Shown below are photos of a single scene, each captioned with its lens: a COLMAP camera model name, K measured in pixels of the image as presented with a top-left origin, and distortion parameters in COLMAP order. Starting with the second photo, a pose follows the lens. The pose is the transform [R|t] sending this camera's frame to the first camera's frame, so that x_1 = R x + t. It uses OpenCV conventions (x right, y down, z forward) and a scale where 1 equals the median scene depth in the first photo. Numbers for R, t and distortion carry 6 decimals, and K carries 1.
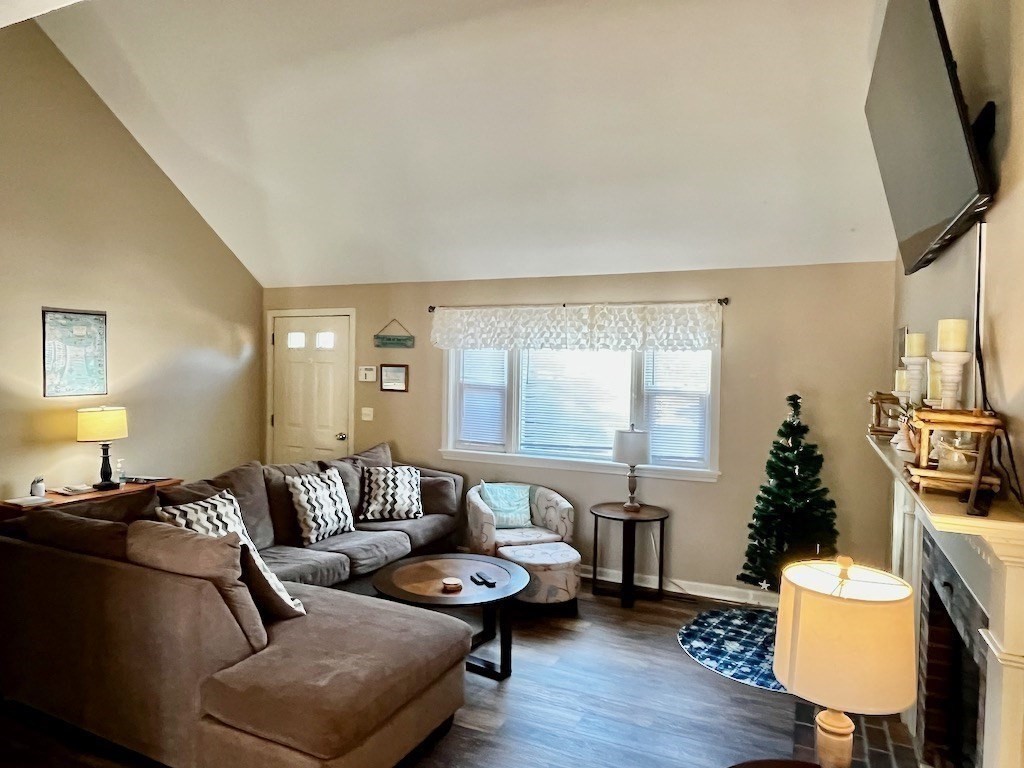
lens RADIAL K [[660.0, 0, 509.3], [0, 660.0, 384.4], [0, 0, 1]] dist [0.002100, -0.005392]
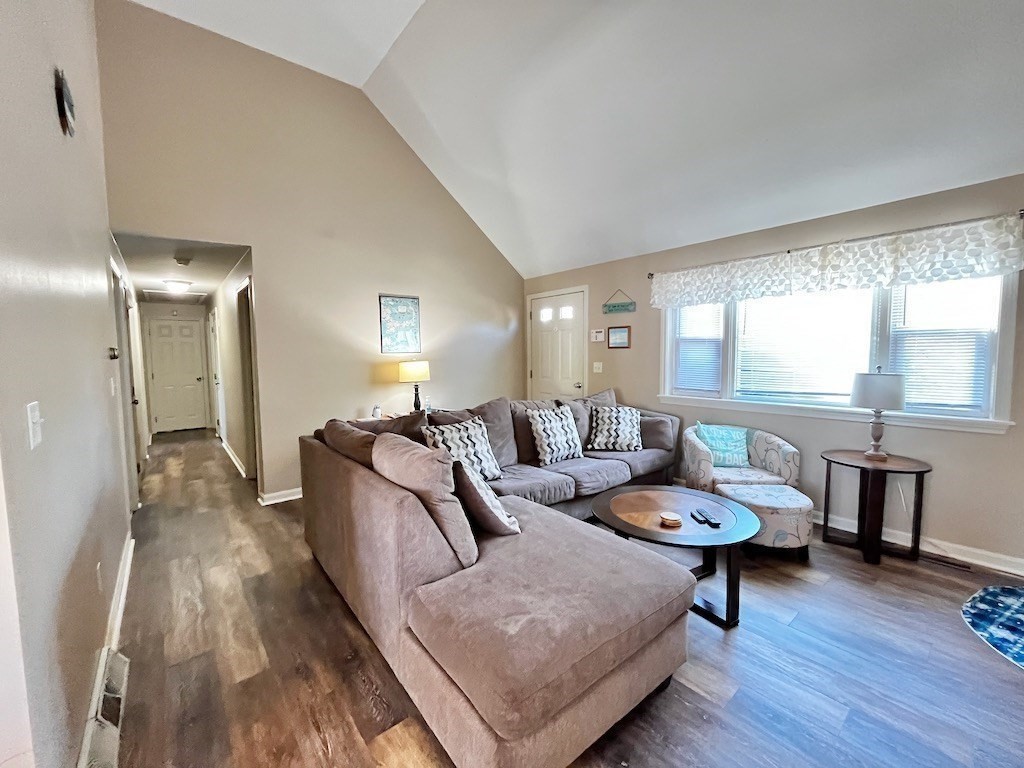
lens RADIAL K [[416.2, 0, 510.9], [0, 416.2, 387.2], [0, 0, 1]] dist [0.001181, -0.000879]
pose [[0.902885, 0.007024, -0.429826, -0.026849], [0.013885, 0.998868, 0.045489, 0.056119], [0.429659, -0.047040, 0.901765, 0.258070]]
